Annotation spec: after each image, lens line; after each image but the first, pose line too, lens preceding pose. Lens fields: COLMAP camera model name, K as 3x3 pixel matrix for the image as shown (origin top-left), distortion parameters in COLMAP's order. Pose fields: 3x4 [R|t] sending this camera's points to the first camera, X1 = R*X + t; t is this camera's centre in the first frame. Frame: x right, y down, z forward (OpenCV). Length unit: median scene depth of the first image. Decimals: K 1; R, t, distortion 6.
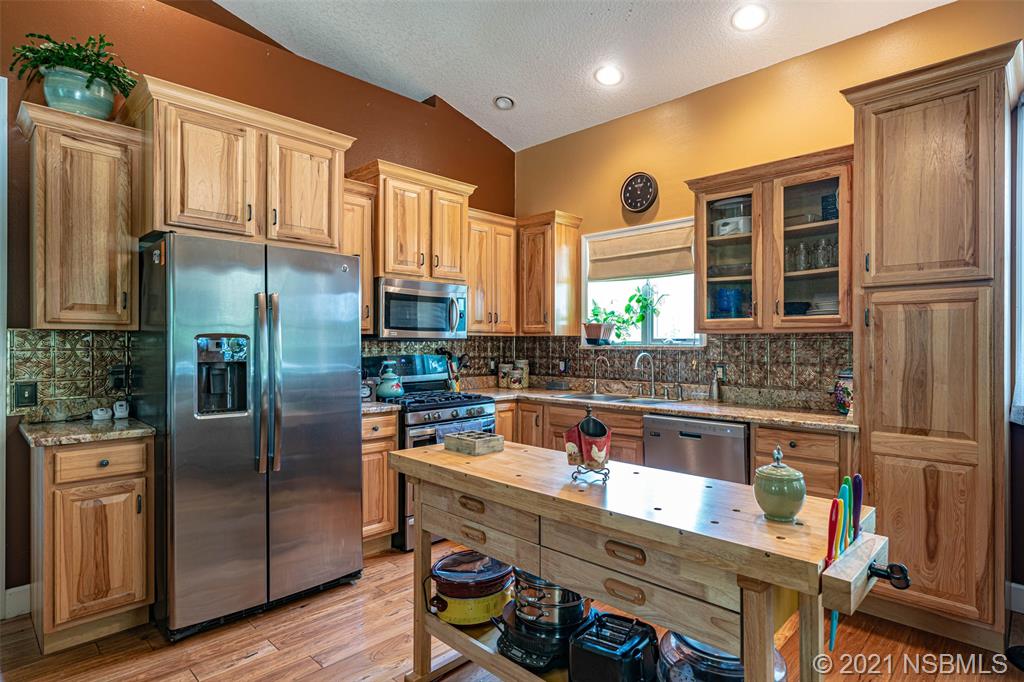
lens RADIAL K [[539.7, 0, 512.8], [0, 539.7, 344.2], [0, 0, 1]] dist [0.007335, 0.000442]
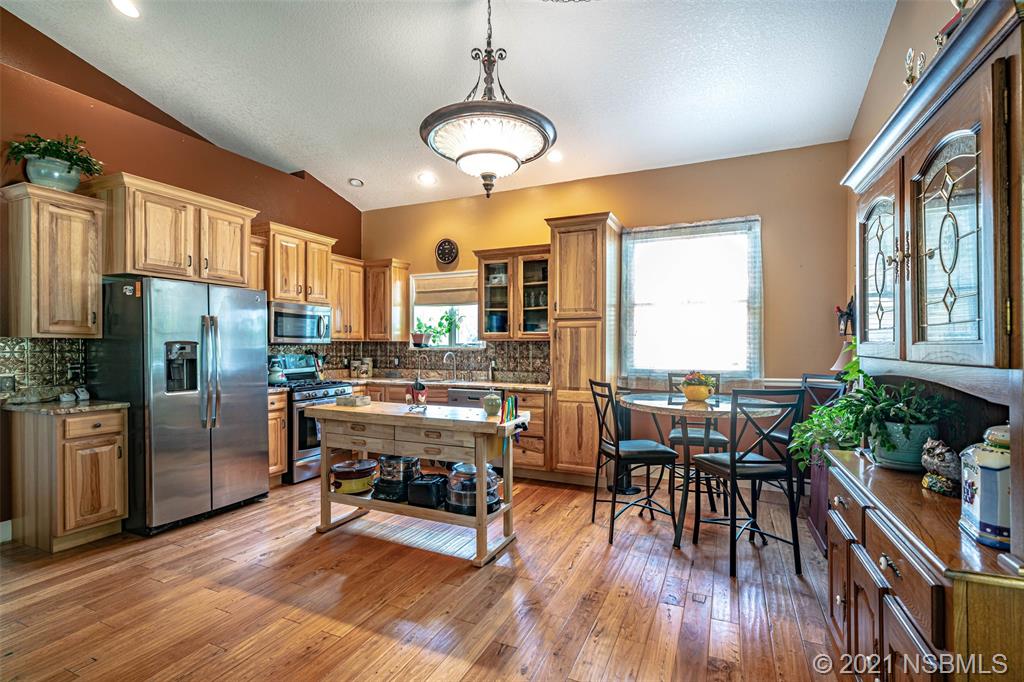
lens RADIAL K [[467.4, 0, 513.8], [0, 467.4, 344.4], [0, 0, 1]] dist [0.005839, 0.000310]
pose [[0.937995, 0.000201, 0.346650, -0.089999], [0.001126, 0.999993, -0.003628, -0.003385], [-0.346648, 0.003794, 0.937988, -0.554354]]
